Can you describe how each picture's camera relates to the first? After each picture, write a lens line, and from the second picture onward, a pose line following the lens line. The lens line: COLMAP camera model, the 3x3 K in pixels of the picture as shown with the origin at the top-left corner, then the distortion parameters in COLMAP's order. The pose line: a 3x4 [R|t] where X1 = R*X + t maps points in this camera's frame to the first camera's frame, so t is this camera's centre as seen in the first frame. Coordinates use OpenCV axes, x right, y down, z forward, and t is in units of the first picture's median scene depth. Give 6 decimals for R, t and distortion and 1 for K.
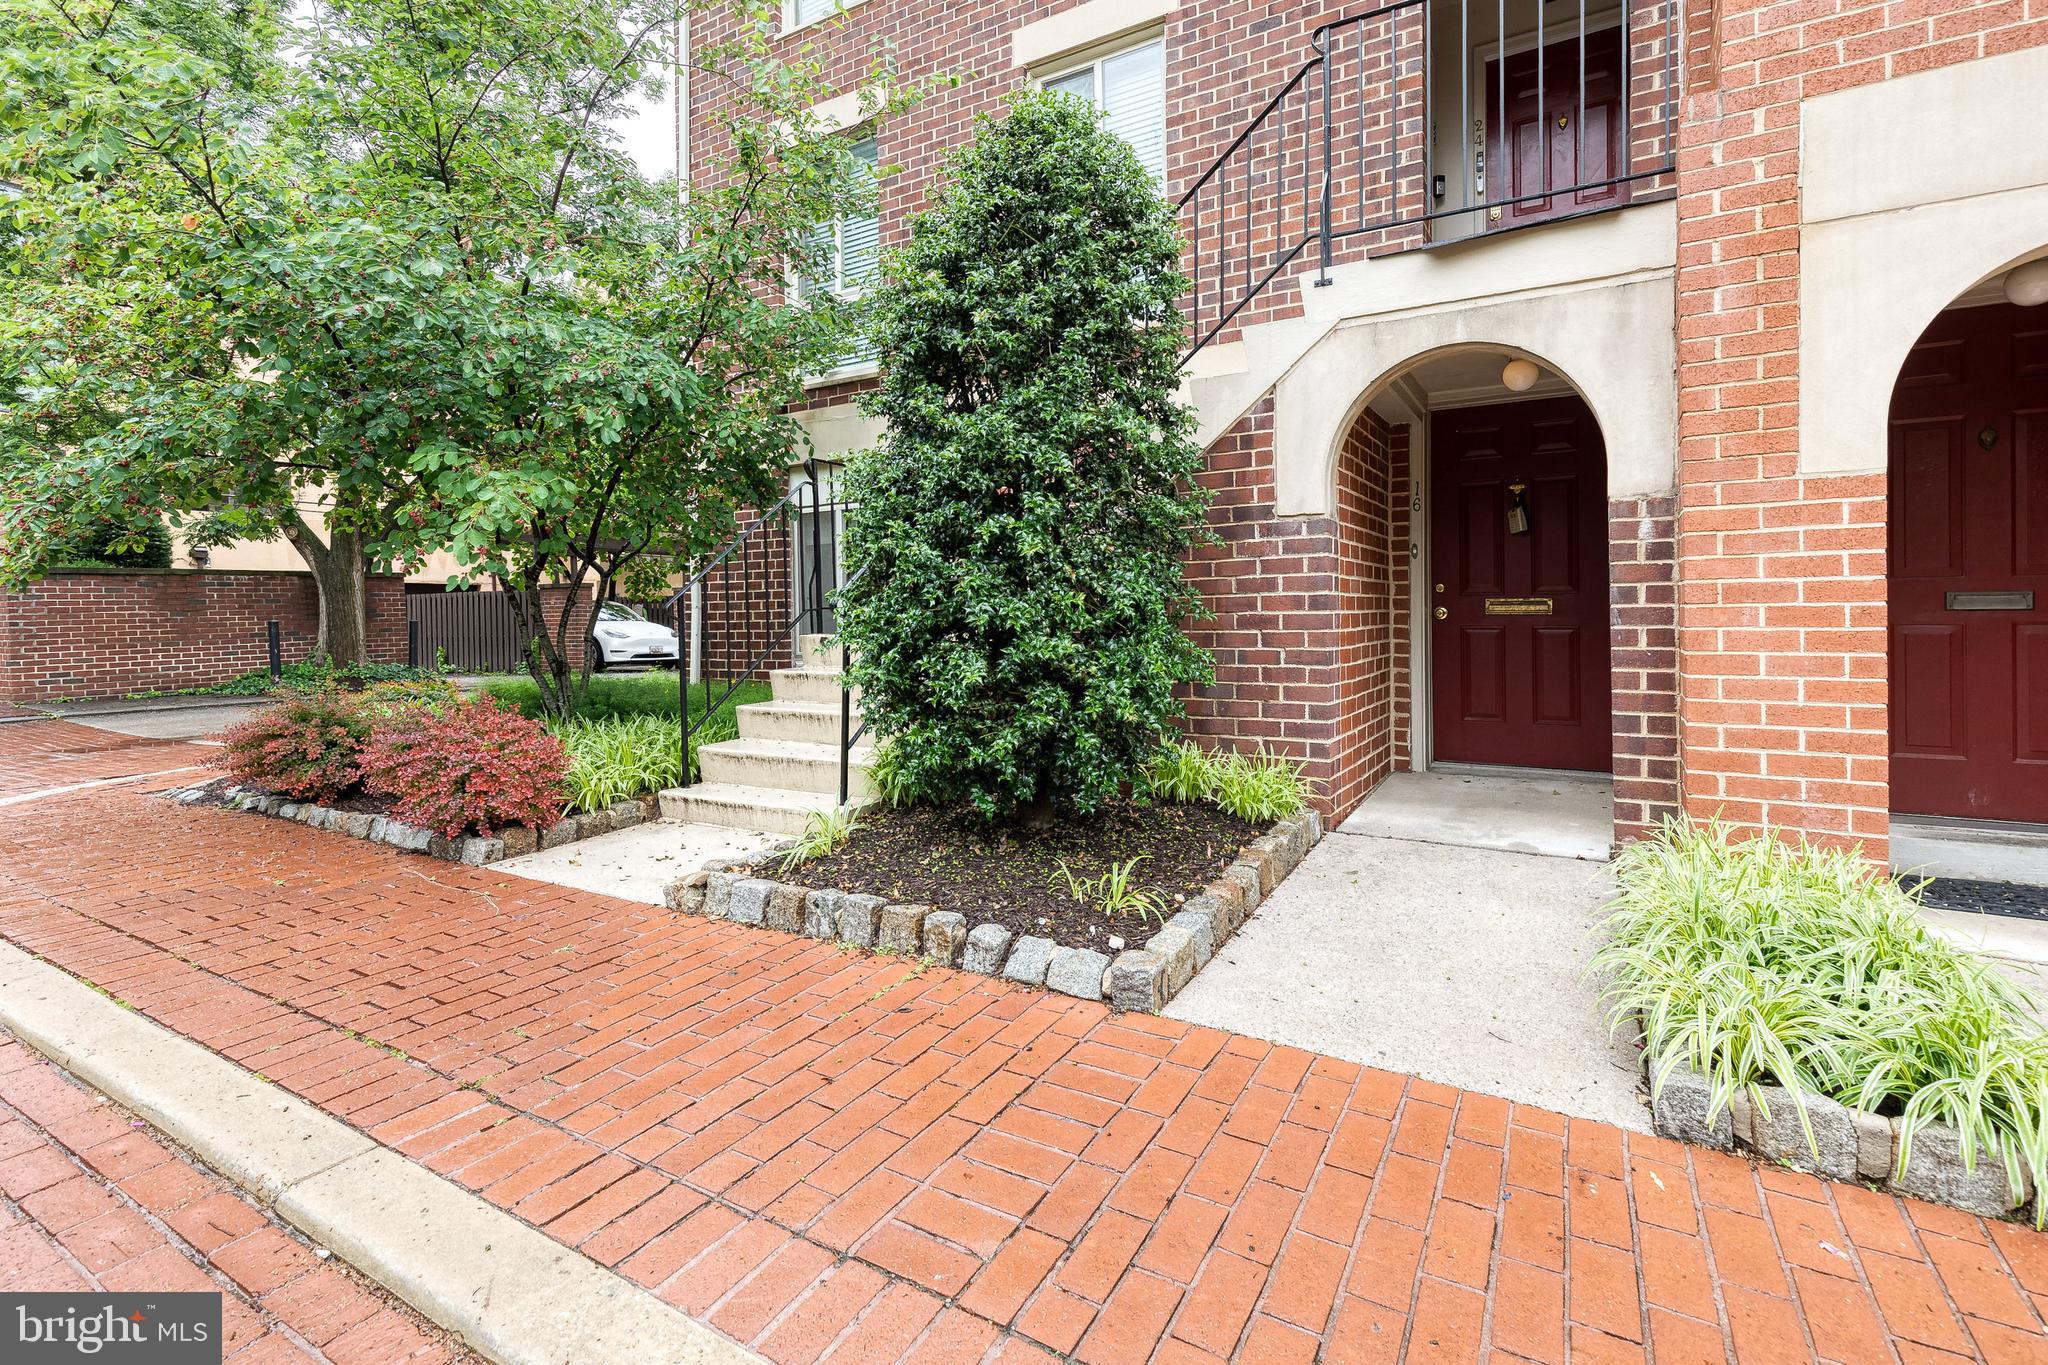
lens RADIAL K [[950.2, 0, 1018.7], [0, 950.2, 618.4], [0, 0, 1]] dist [0.009895, -0.000074]
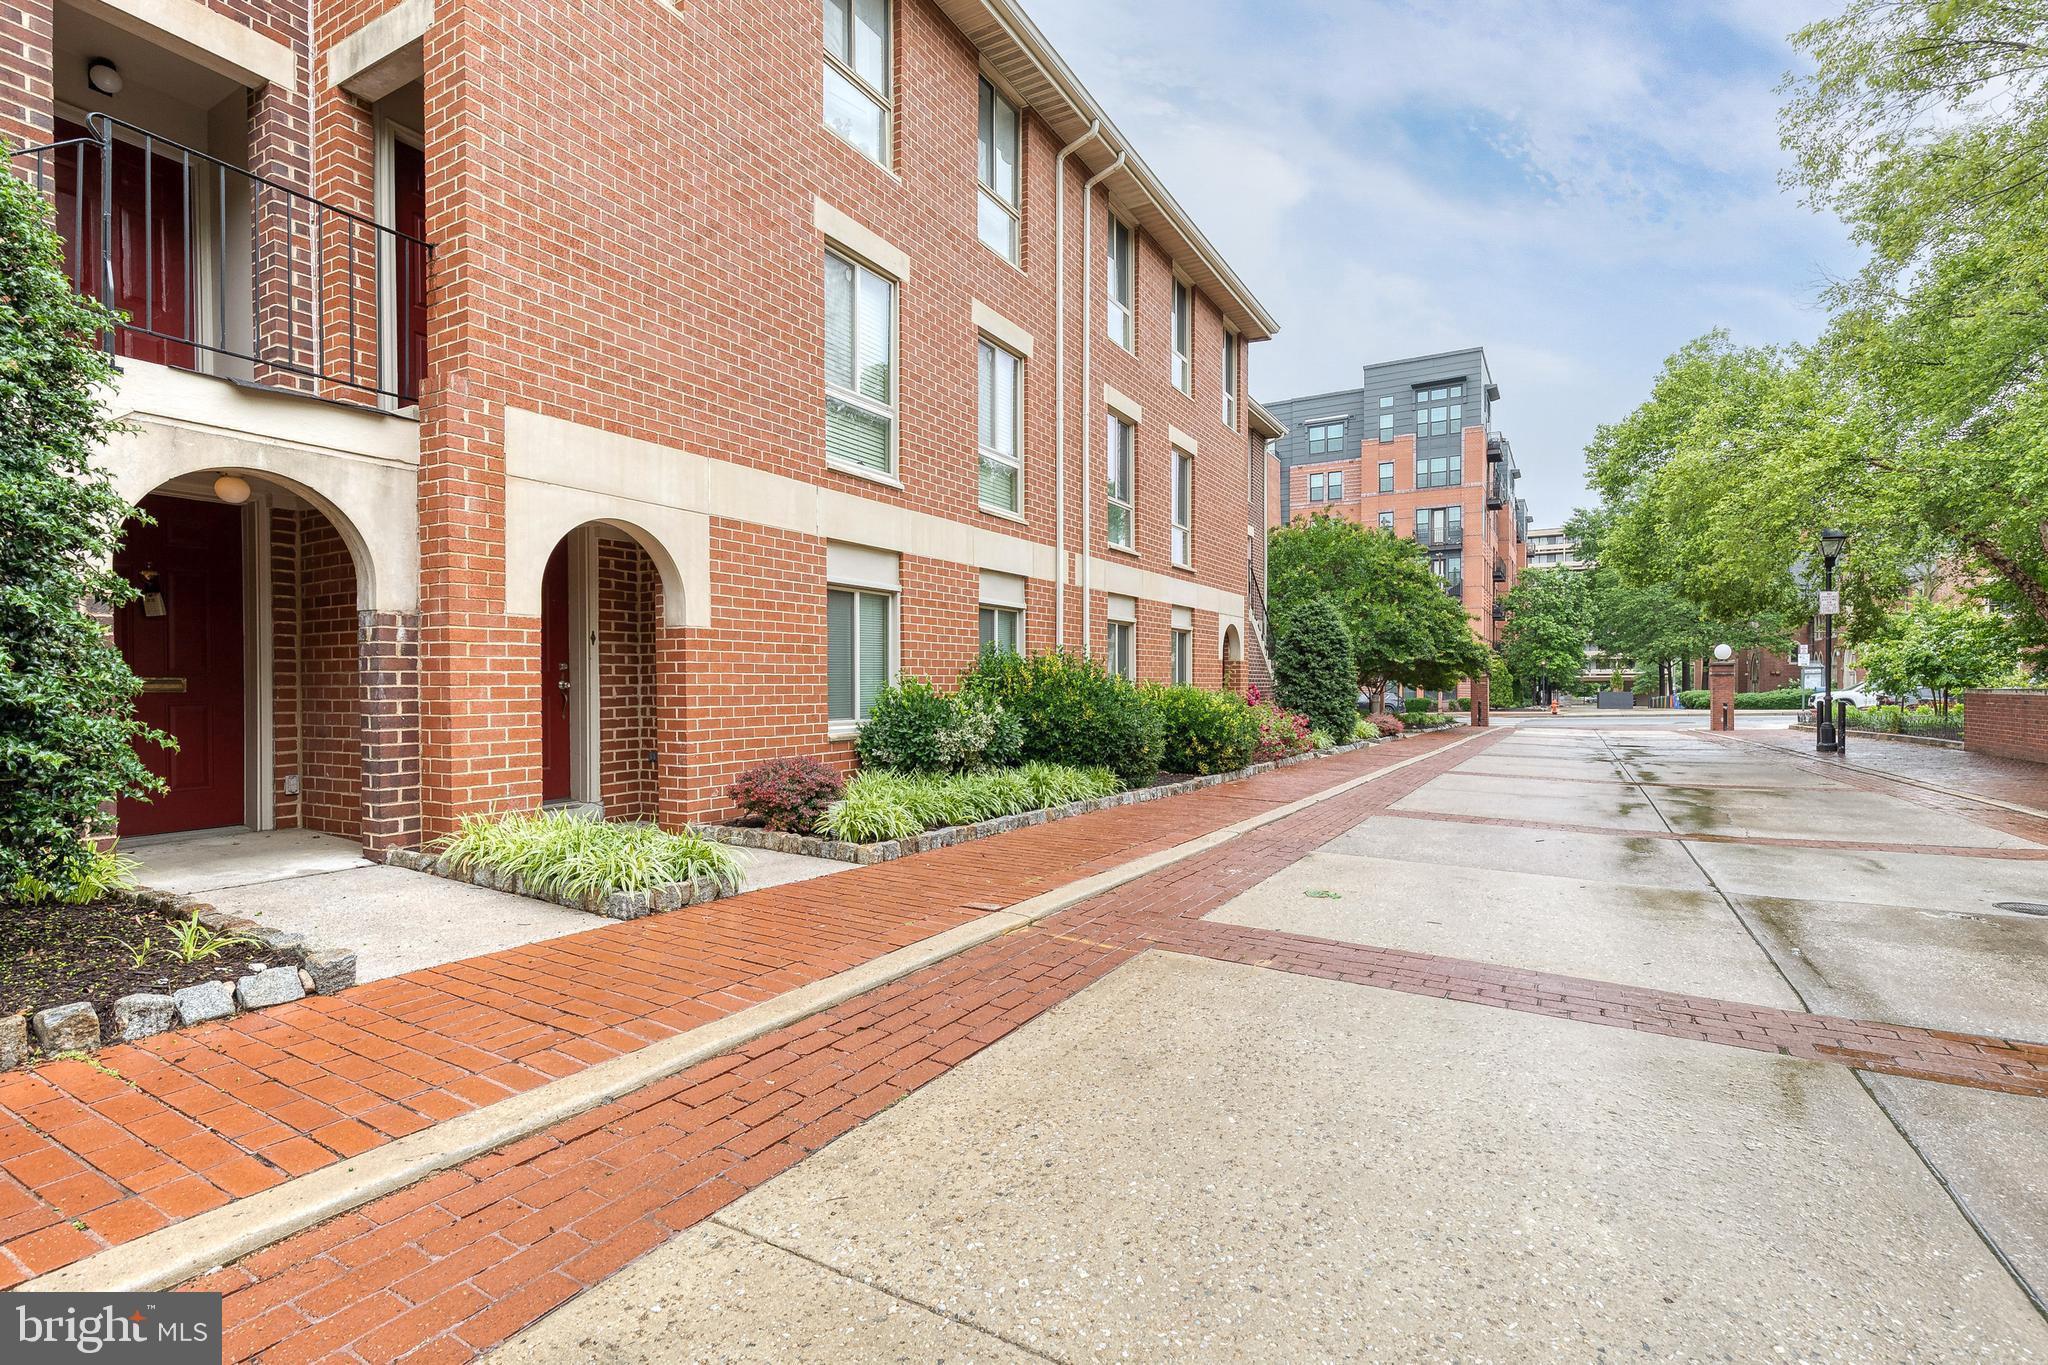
lens RADIAL K [[924.0, 0, 1044.2], [0, 924.0, 684.8], [0, 0, 1]] dist [0.008869, -0.000474]
pose [[-0.022168, 0.007716, 0.999724, -0.918157], [0.006622, 0.999949, -0.007571, 0.002545], [-0.999732, 0.006452, -0.022218, 0.033883]]
